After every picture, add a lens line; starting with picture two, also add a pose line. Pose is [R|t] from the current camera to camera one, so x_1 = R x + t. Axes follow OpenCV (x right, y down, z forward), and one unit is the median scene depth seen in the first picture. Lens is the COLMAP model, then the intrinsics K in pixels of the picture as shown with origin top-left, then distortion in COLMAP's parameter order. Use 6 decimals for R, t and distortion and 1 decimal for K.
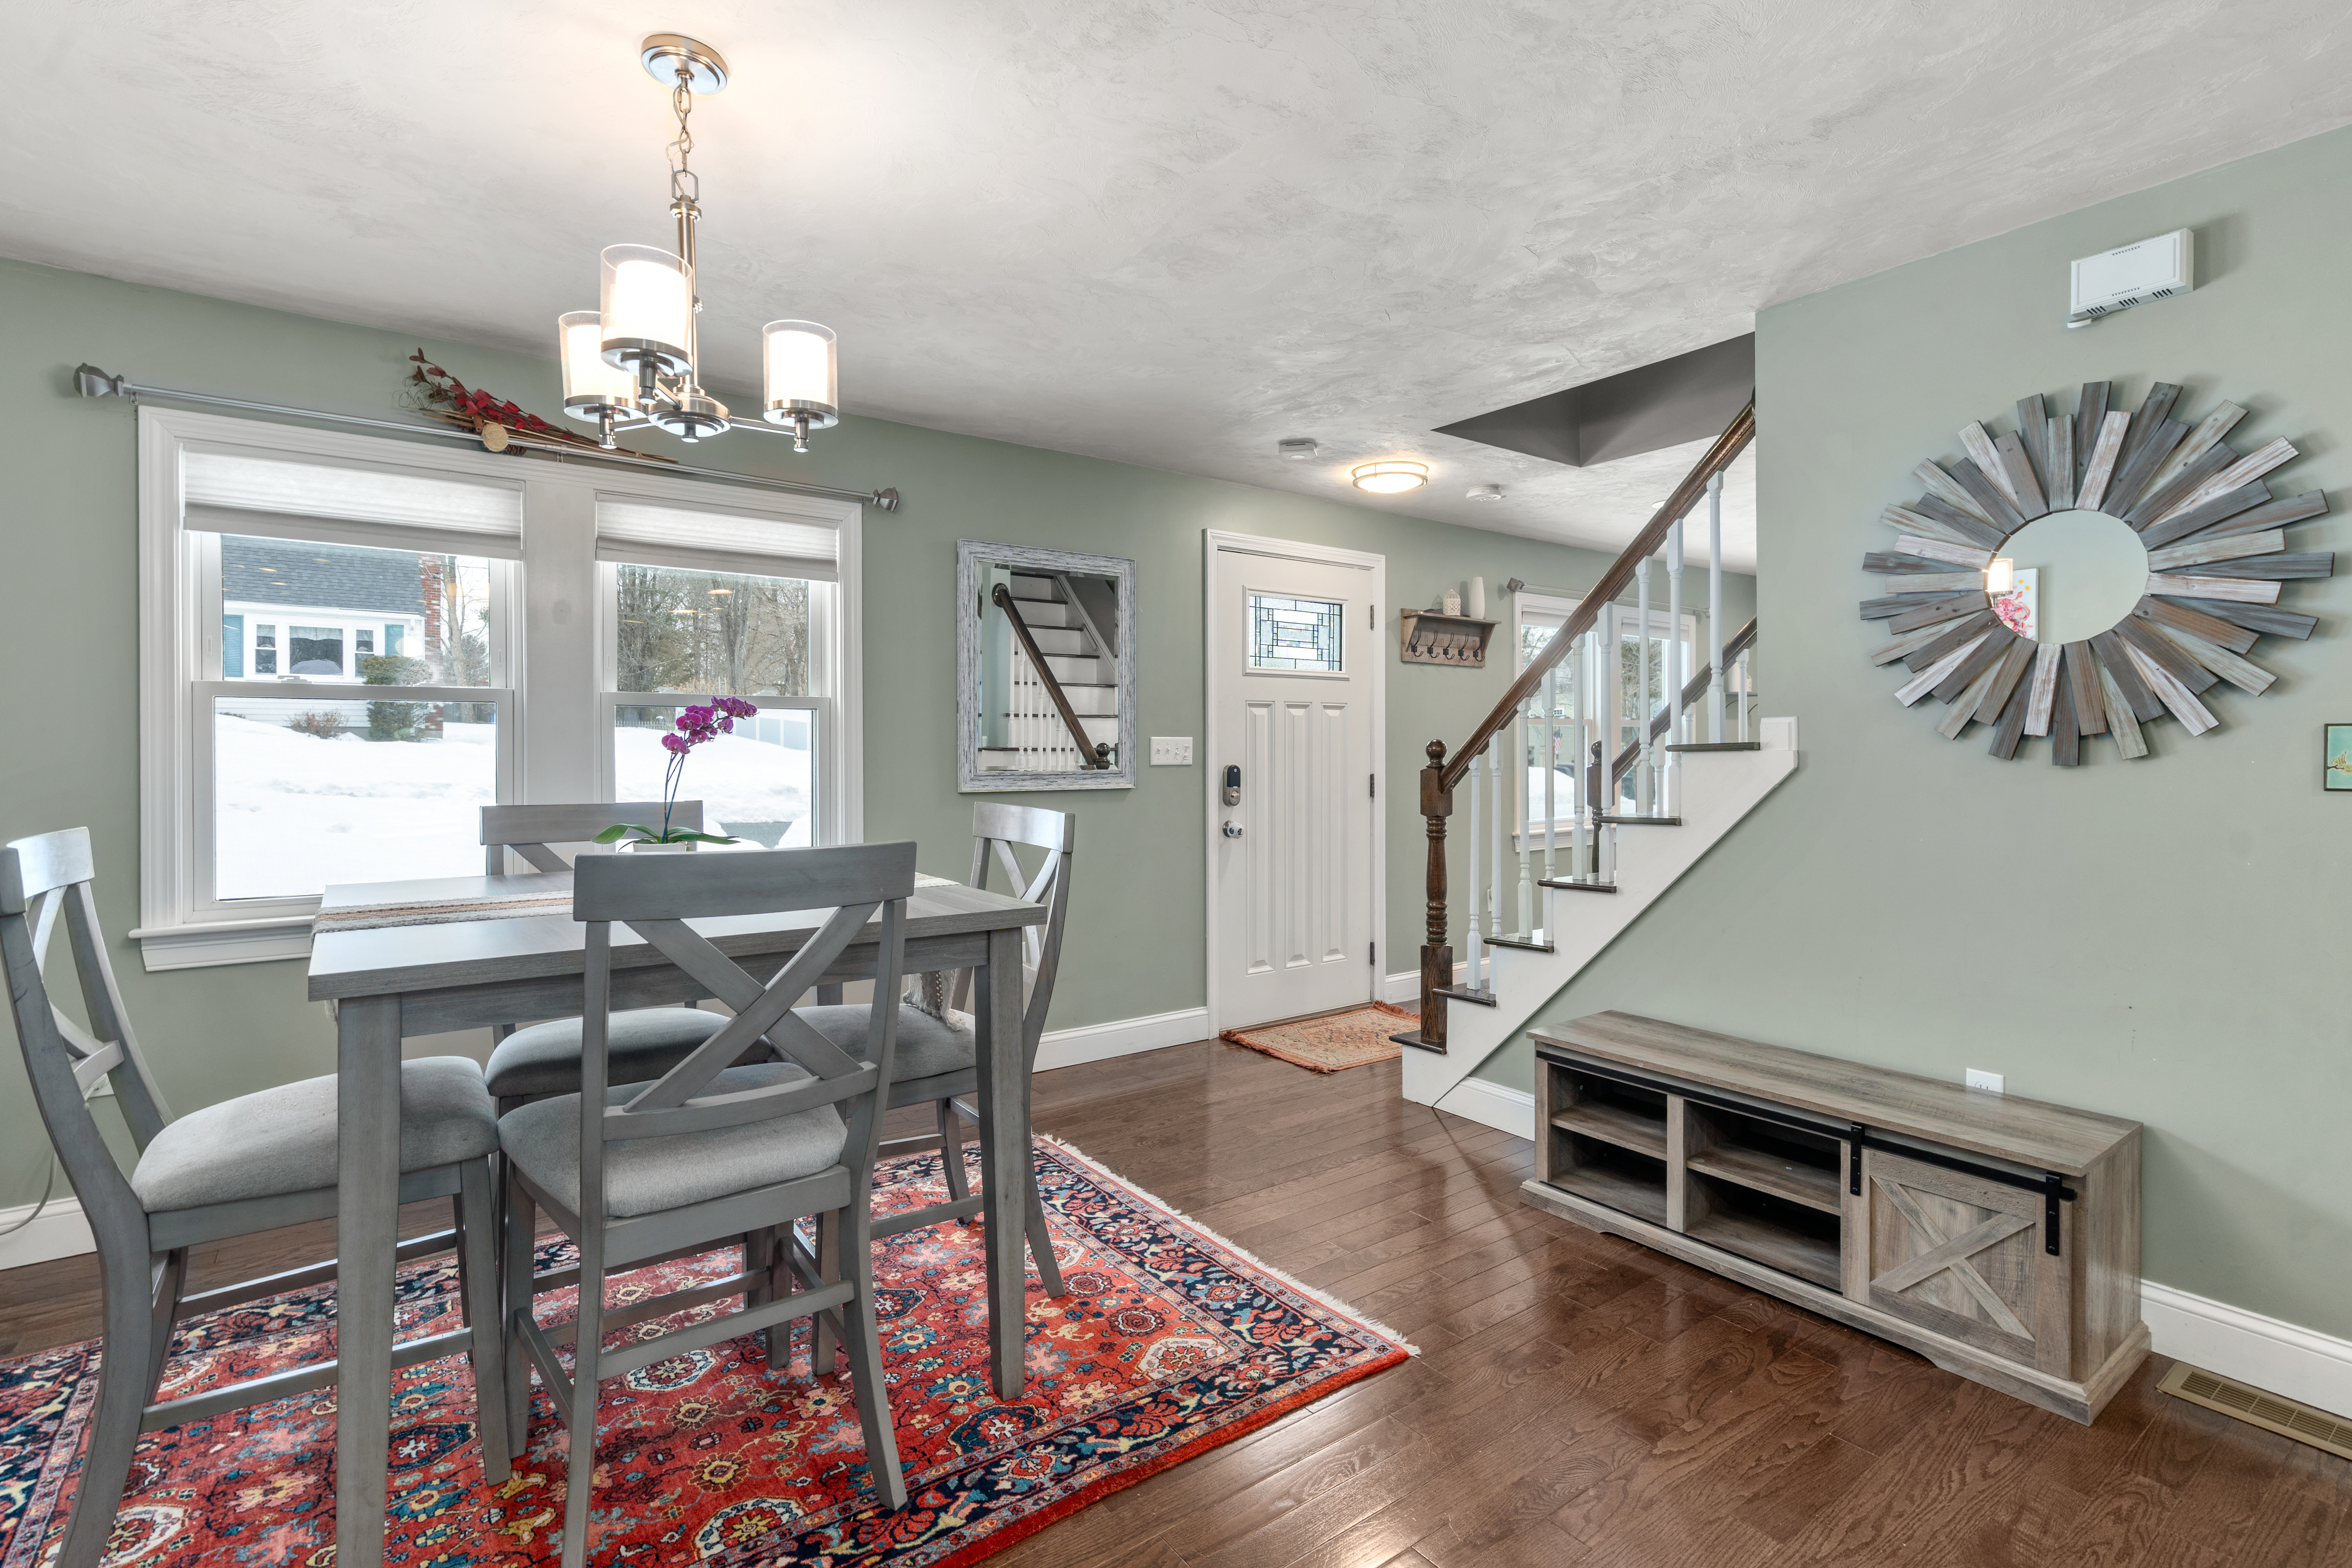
lens RADIAL K [[1105.5, 0, 1181.7], [0, 1105.5, 750.7], [0, 0, 1]] dist [-0.006479, 0.000499]
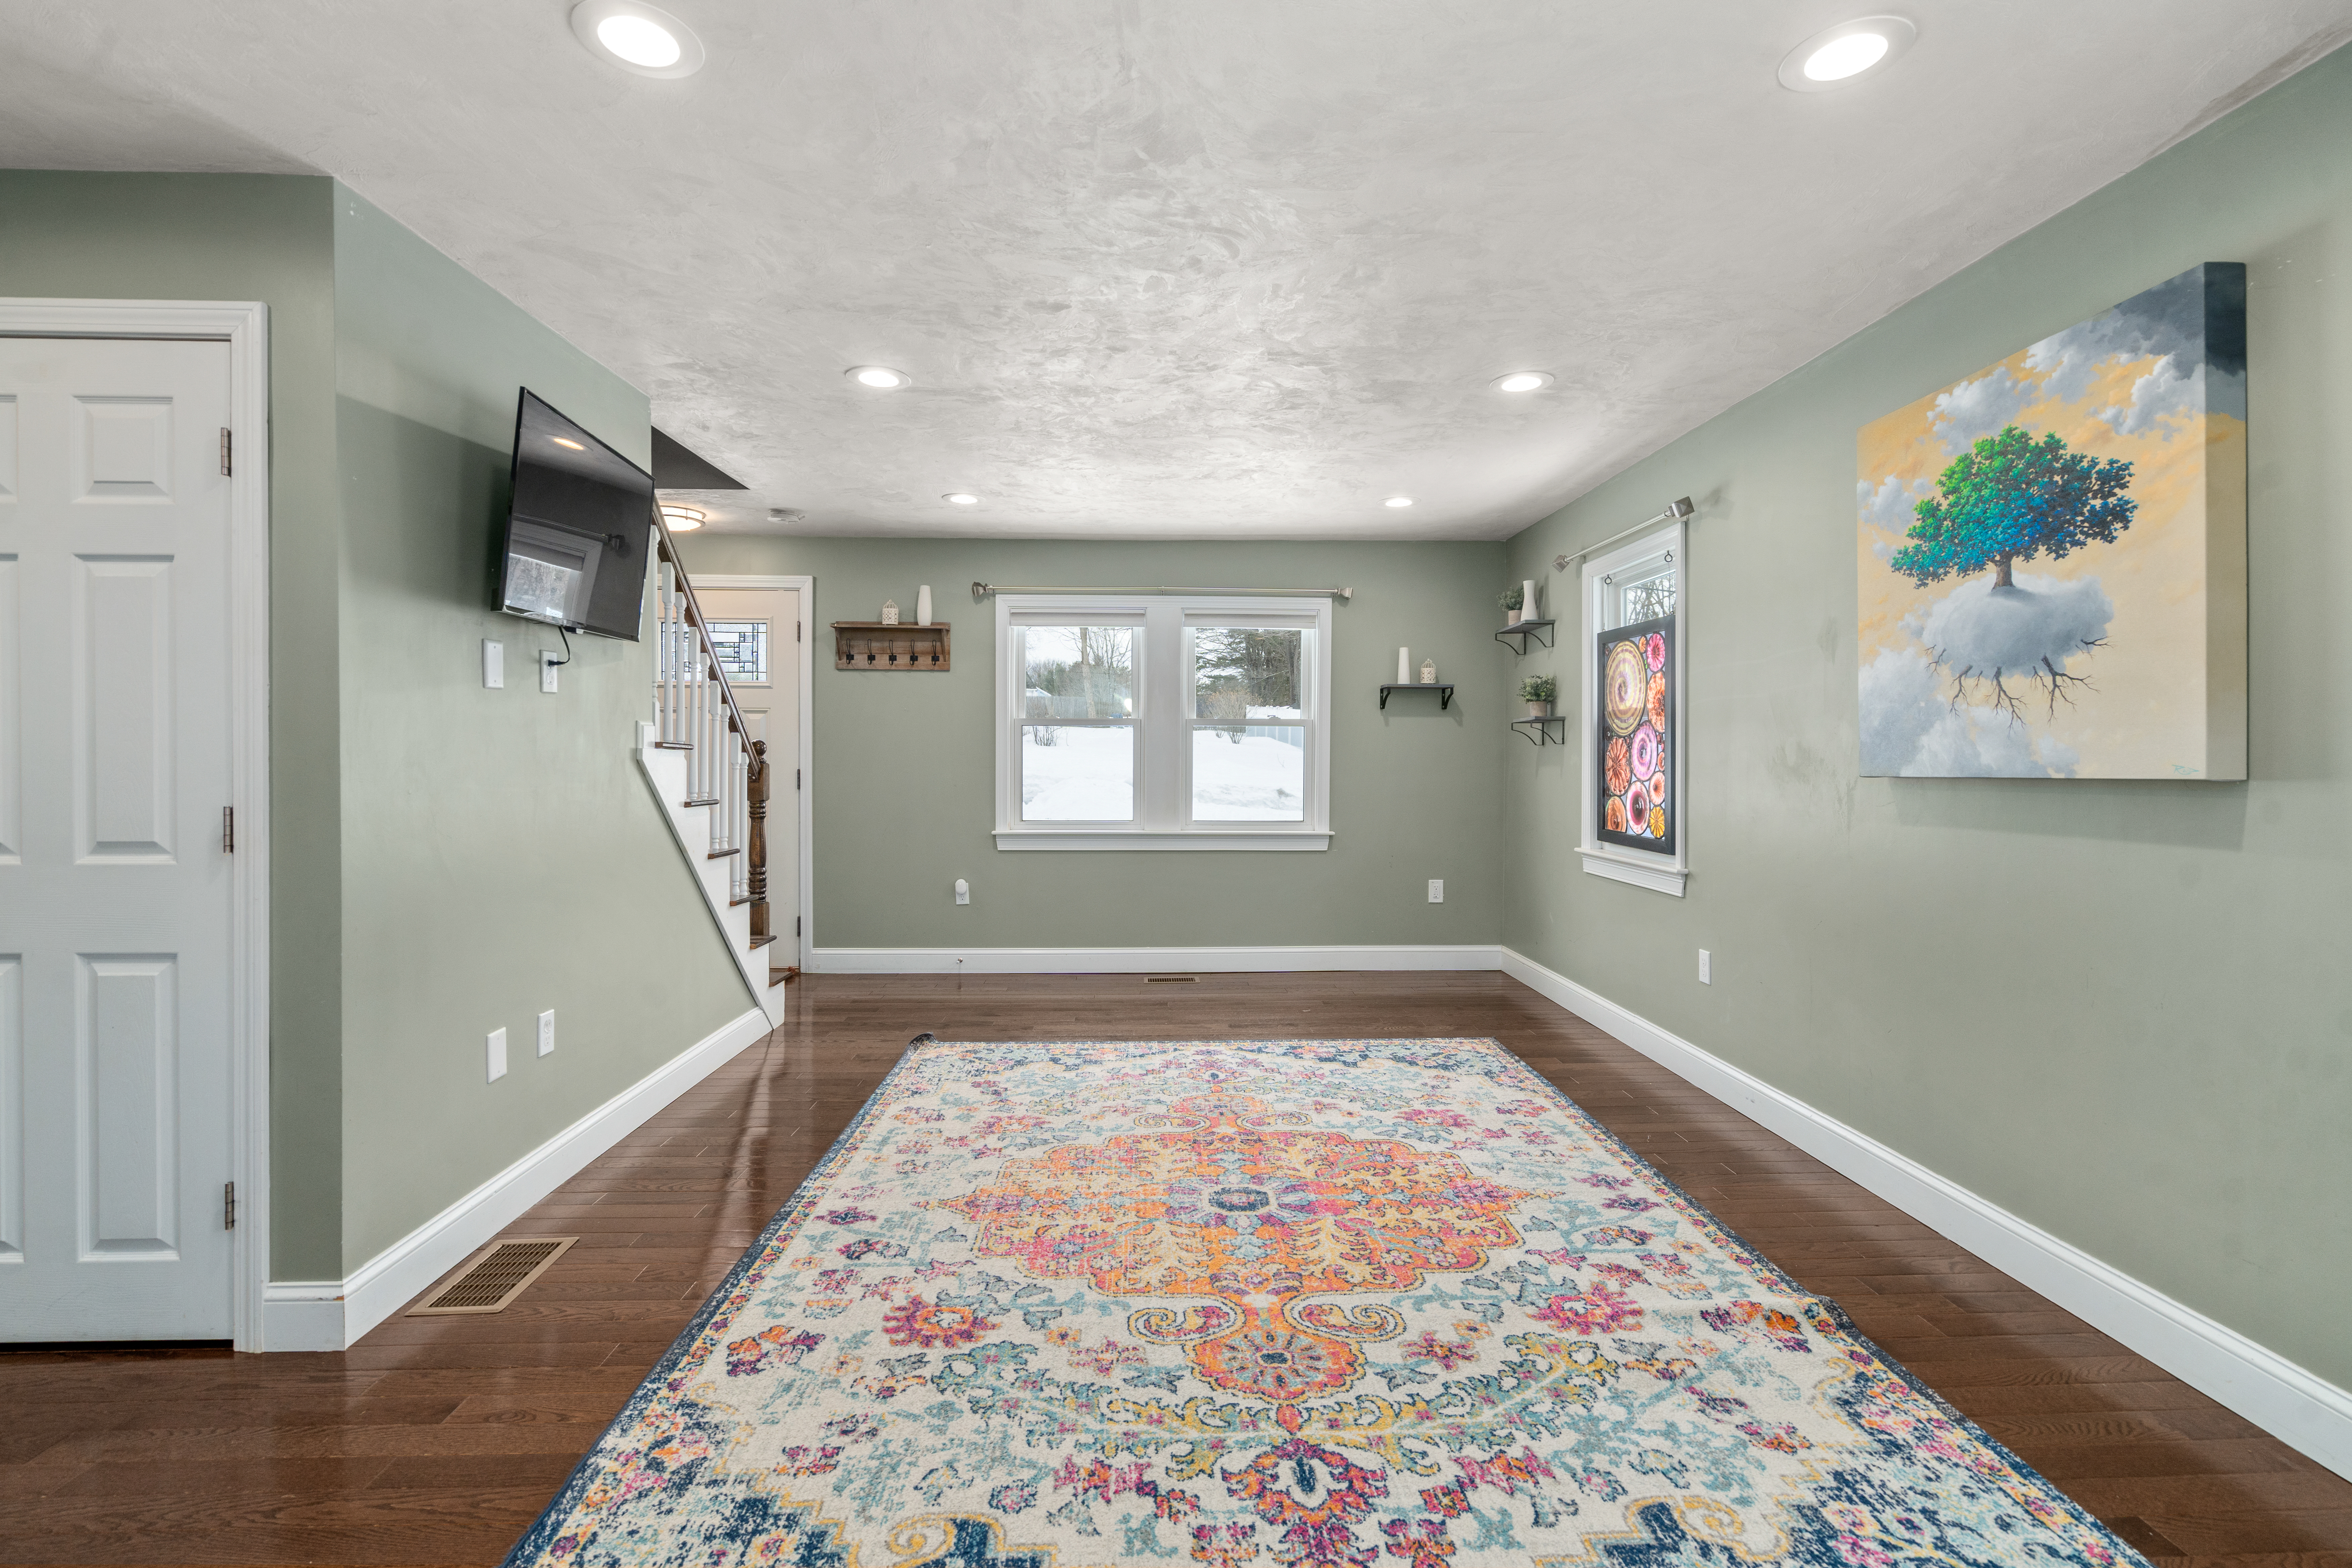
lens RADIAL K [[1071.4, 0, 1175.1], [0, 1071.4, 769.8], [0, 0, 1]] dist [-0.008444, 0.000273]
pose [[0.828508, 0.018442, -0.559674, 2.246280], [-0.008157, 0.999749, 0.020869, -0.010103], [0.559918, -0.012725, 0.828450, 0.615447]]
